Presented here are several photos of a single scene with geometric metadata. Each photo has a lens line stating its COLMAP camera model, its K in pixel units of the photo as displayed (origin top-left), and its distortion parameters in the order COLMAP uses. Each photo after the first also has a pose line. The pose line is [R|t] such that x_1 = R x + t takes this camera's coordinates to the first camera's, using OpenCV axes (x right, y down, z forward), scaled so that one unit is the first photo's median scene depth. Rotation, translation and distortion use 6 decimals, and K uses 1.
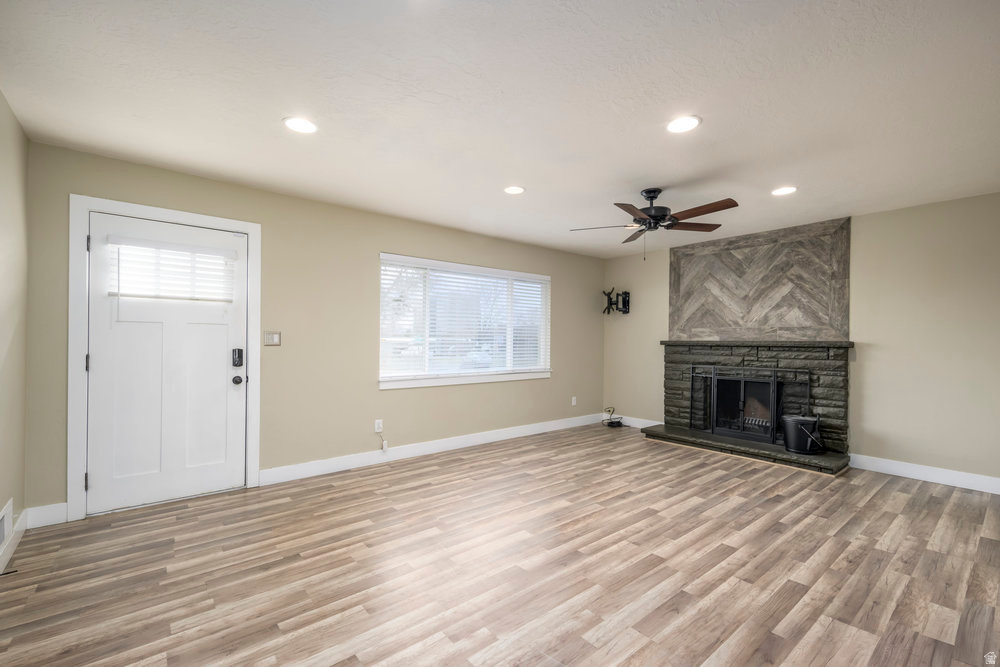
lens RADIAL K [[432.3, 0, 503.3], [0, 432.3, 341.0], [0, 0, 1]] dist [0.018933, -0.007723]
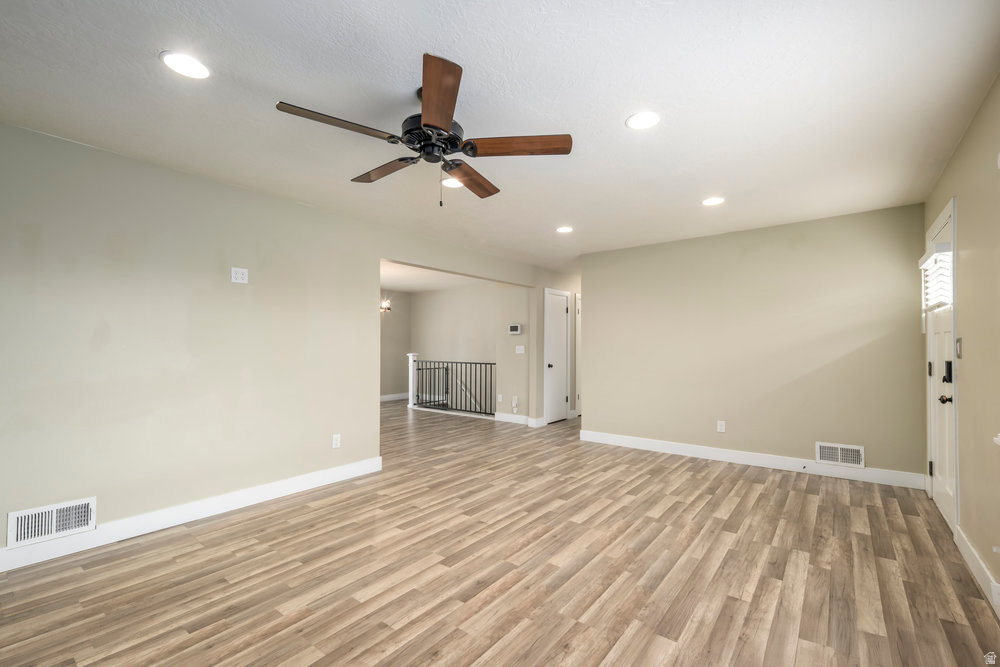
lens RADIAL K [[432.3, 0, 503.3], [0, 432.3, 341.0], [0, 0, 1]] dist [0.018933, -0.007723]
pose [[-0.977028, -0.011074, -0.212822, 0.292221], [-0.008719, 0.999890, -0.012001, -0.001790], [0.212932, -0.009870, -0.977017, 1.258645]]
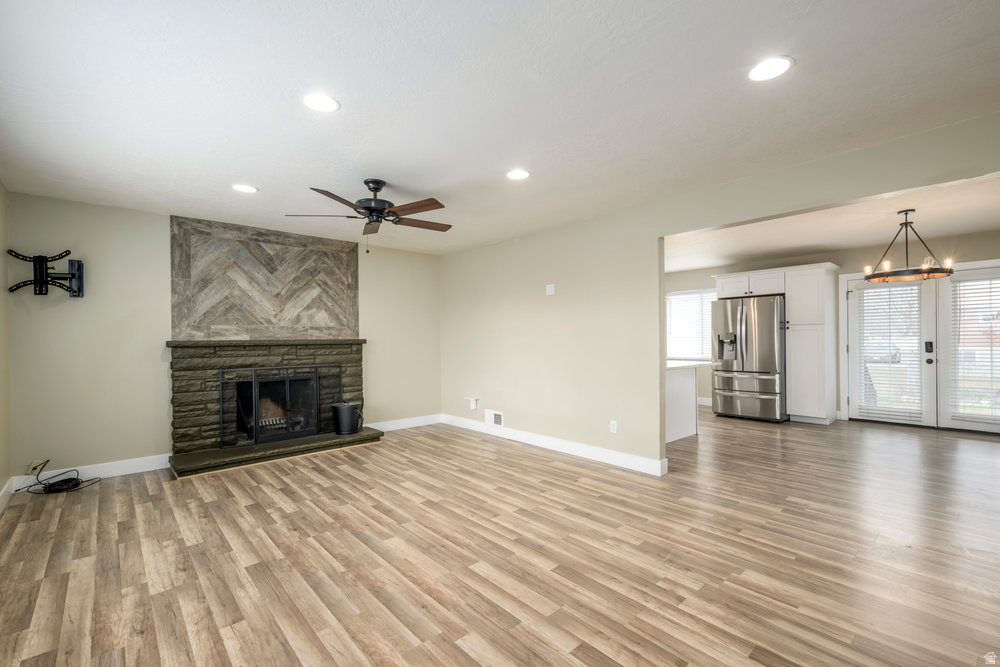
lens RADIAL K [[432.3, 0, 503.3], [0, 432.3, 341.0], [0, 0, 1]] dist [0.018933, -0.007723]
pose [[-0.041525, -0.012387, 0.999061, -0.490513], [0.009339, 0.999875, 0.012785, -0.005995], [-0.999094, 0.009861, -0.041404, 0.600636]]
